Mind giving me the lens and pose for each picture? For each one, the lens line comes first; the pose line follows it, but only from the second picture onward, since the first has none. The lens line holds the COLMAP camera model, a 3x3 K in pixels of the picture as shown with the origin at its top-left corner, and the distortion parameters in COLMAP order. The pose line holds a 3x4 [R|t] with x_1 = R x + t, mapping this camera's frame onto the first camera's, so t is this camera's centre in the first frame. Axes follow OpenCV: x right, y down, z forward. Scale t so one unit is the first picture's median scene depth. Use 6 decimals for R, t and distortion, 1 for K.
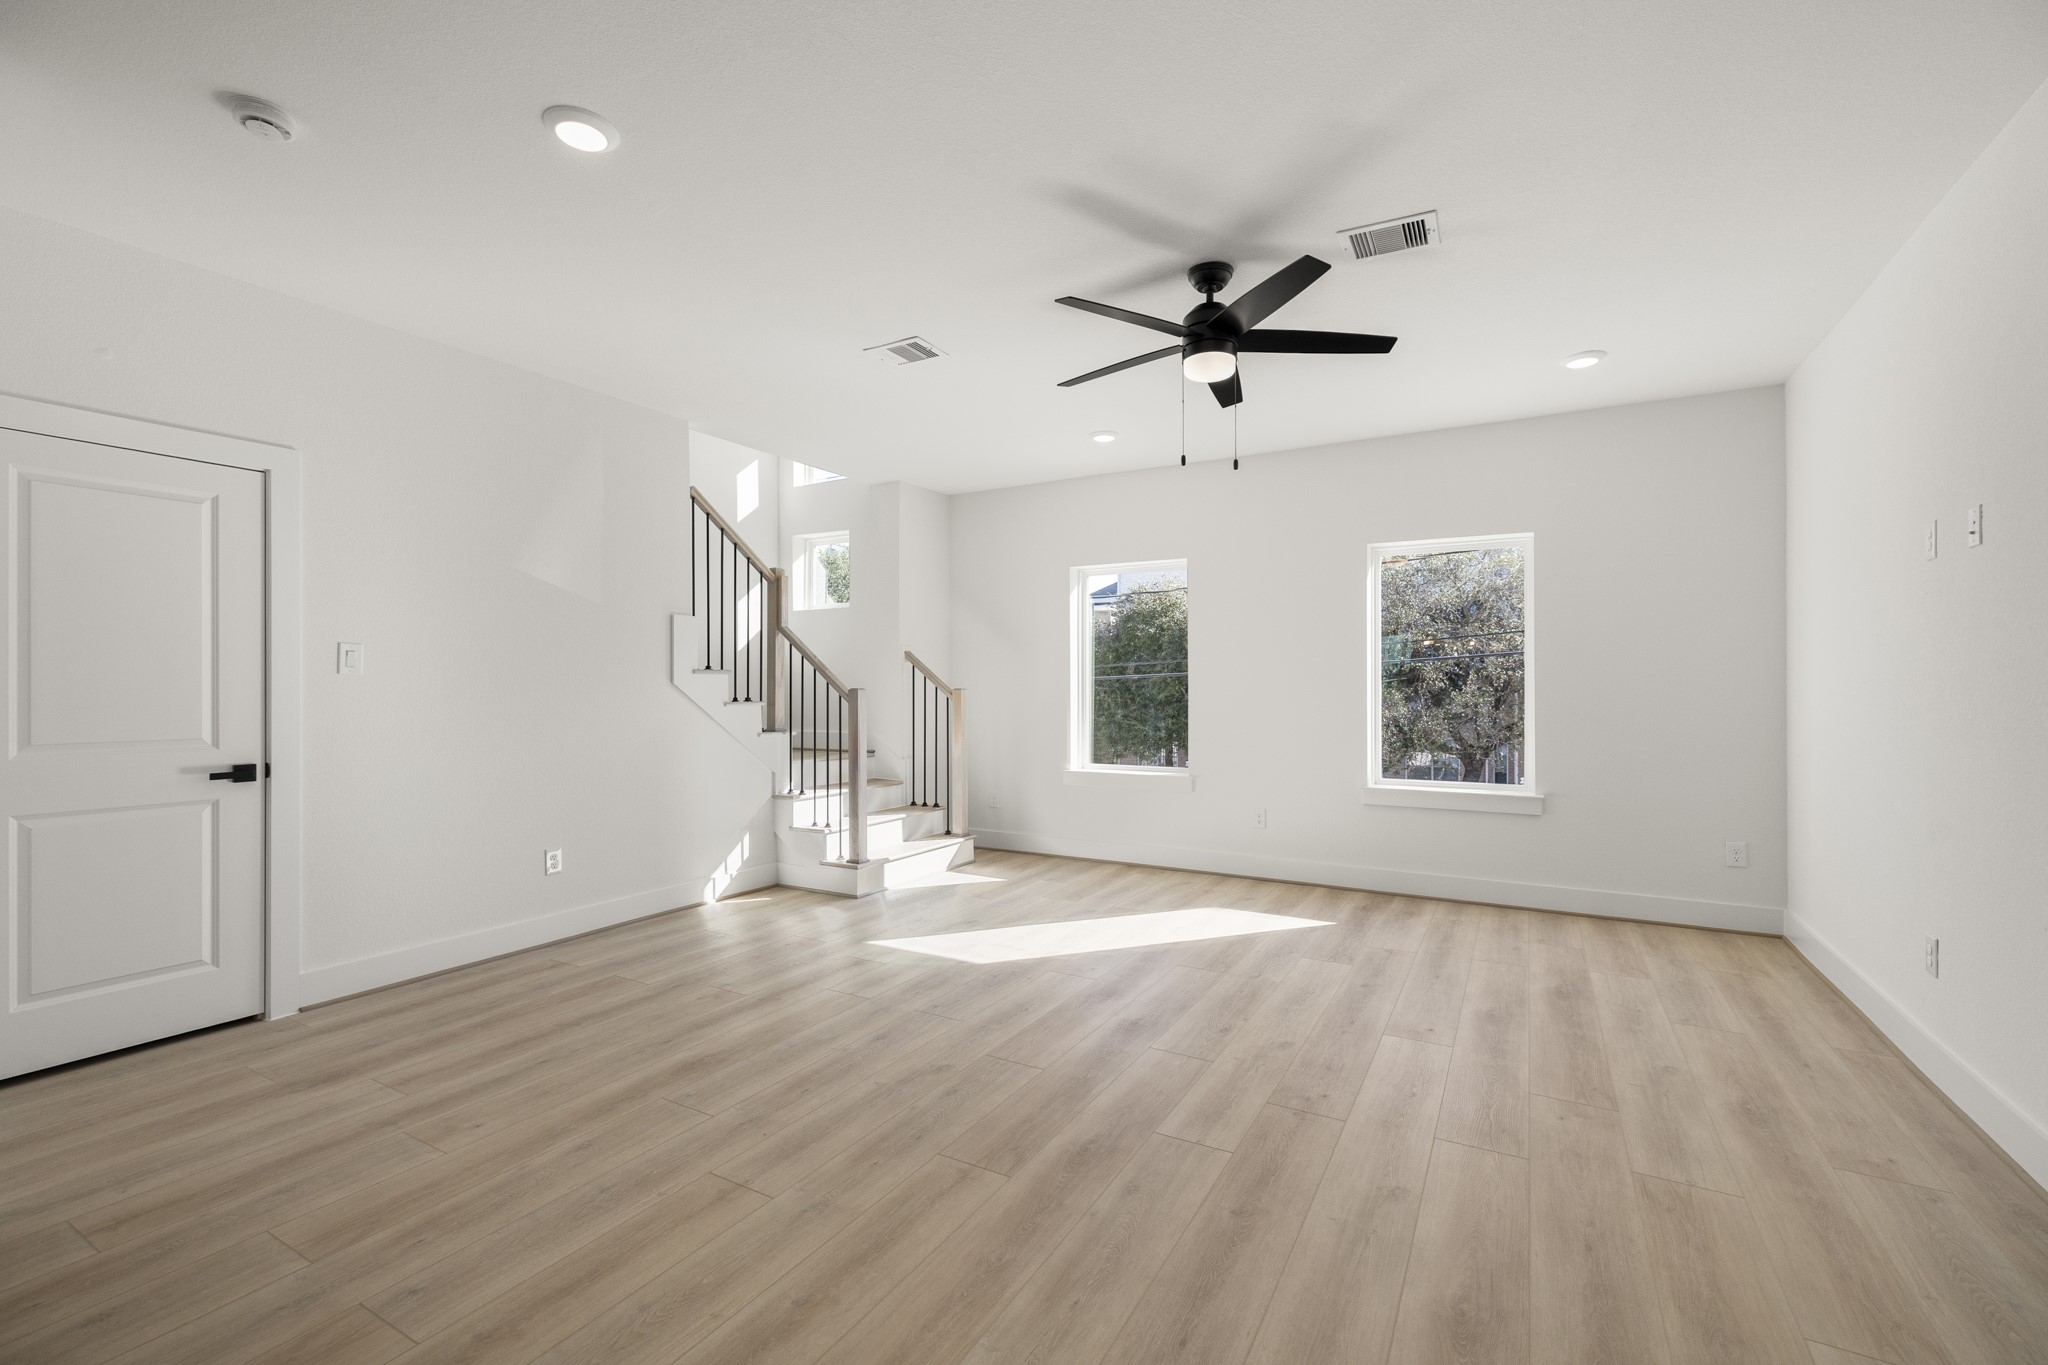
lens RADIAL K [[869.6, 0, 1028.5], [0, 869.6, 686.4], [0, 0, 1]] dist [0.005234, -0.000131]
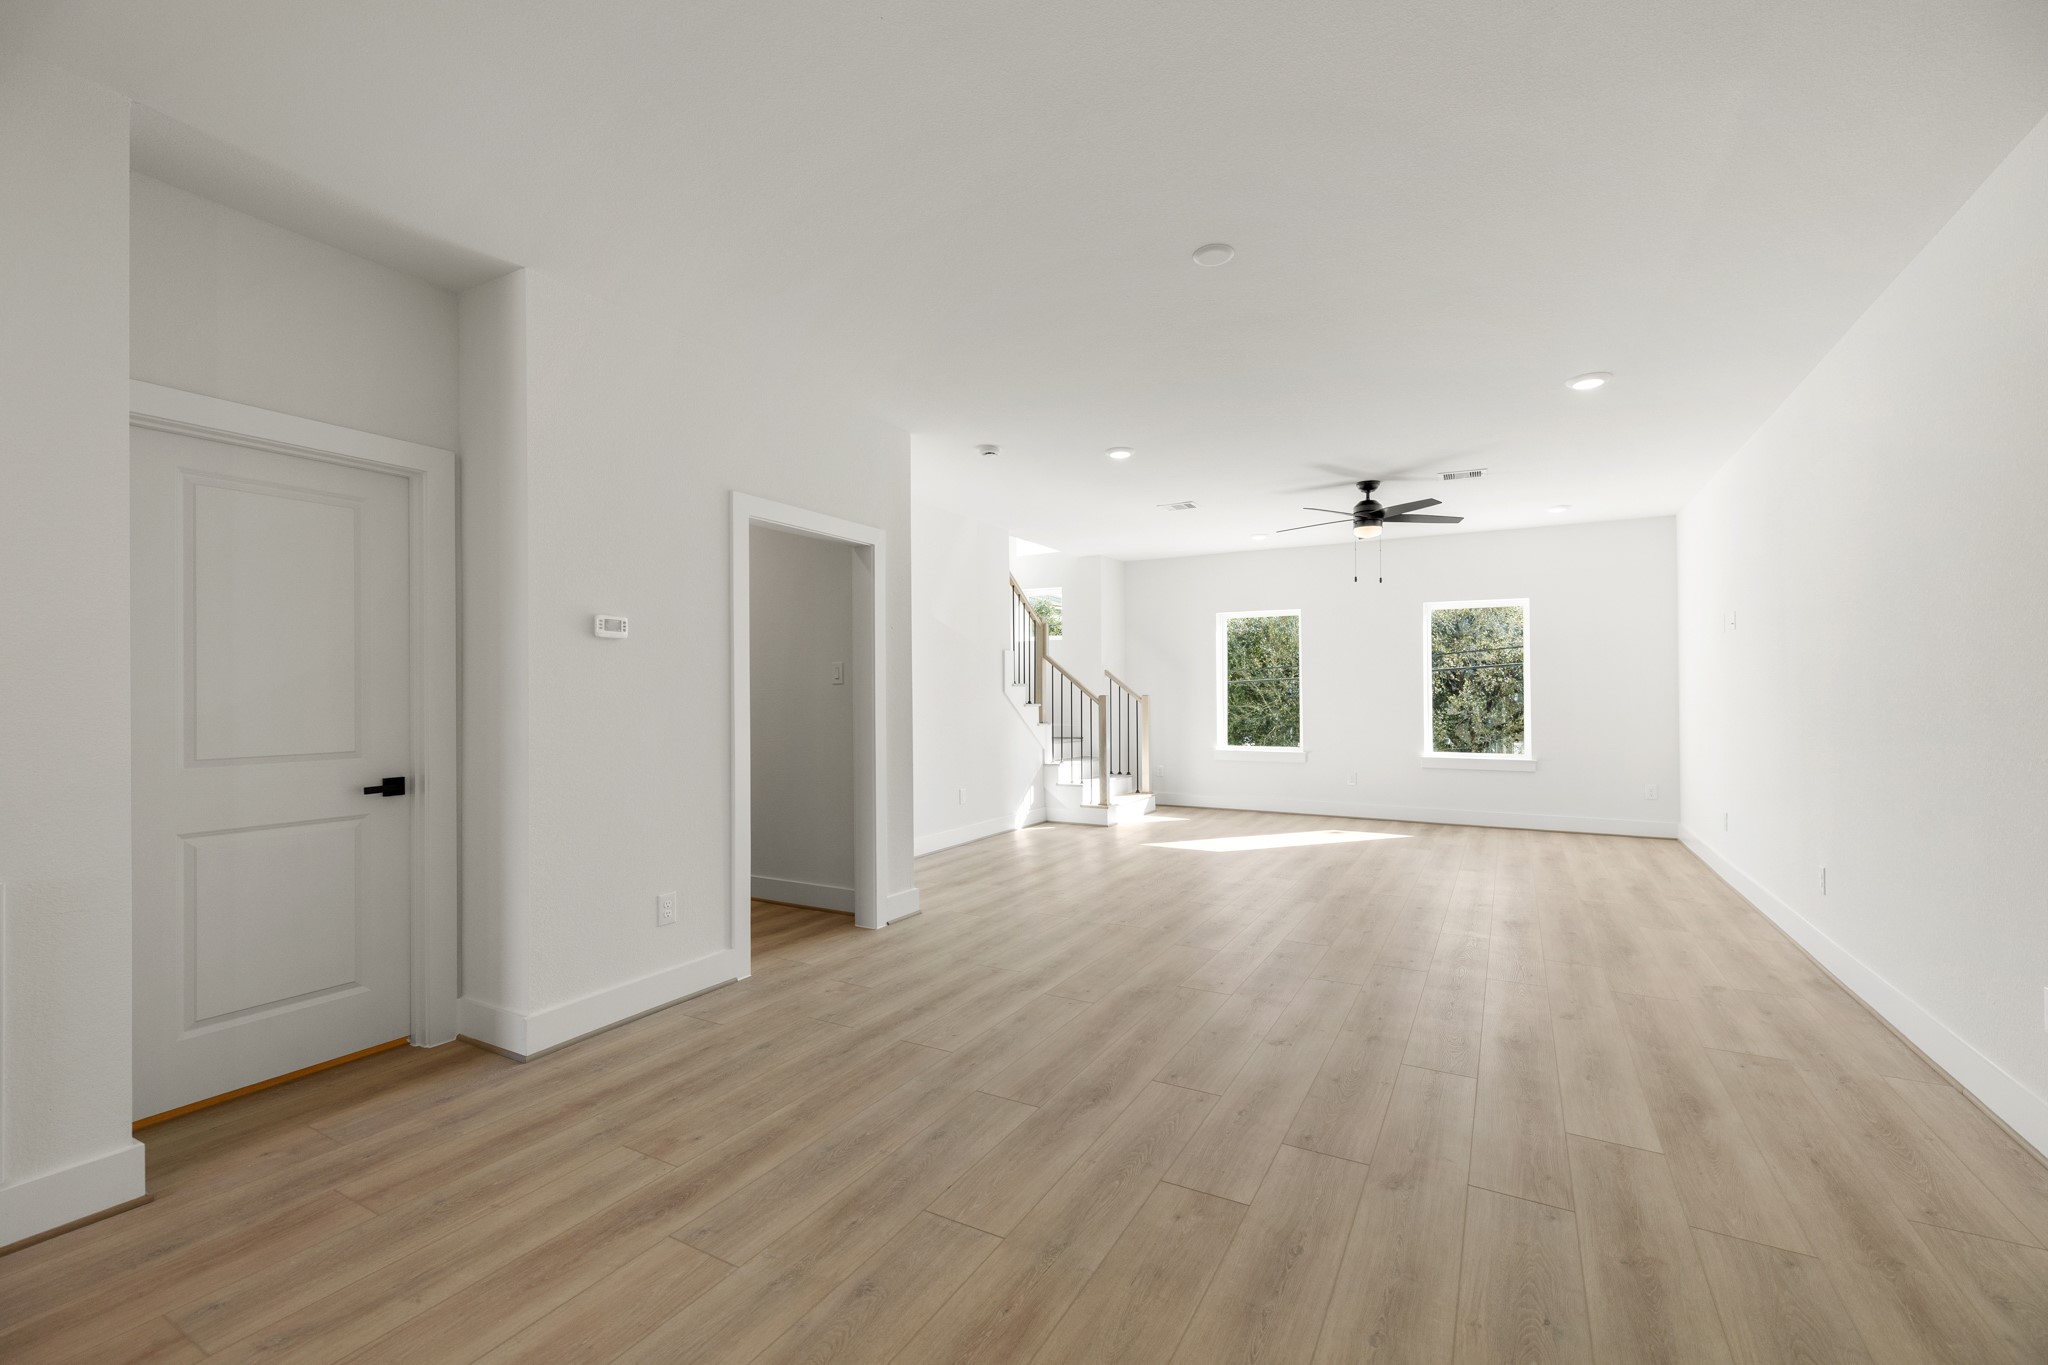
lens RADIAL K [[869.6, 0, 1021.9], [0, 869.6, 677.4], [0, 0, 1]] dist [0.005234, -0.000131]
pose [[0.999948, -0.002490, 0.009927, -0.353049], [0.002656, 0.999857, -0.016713, -0.003443], [-0.009884, 0.016738, 0.999811, -0.567295]]
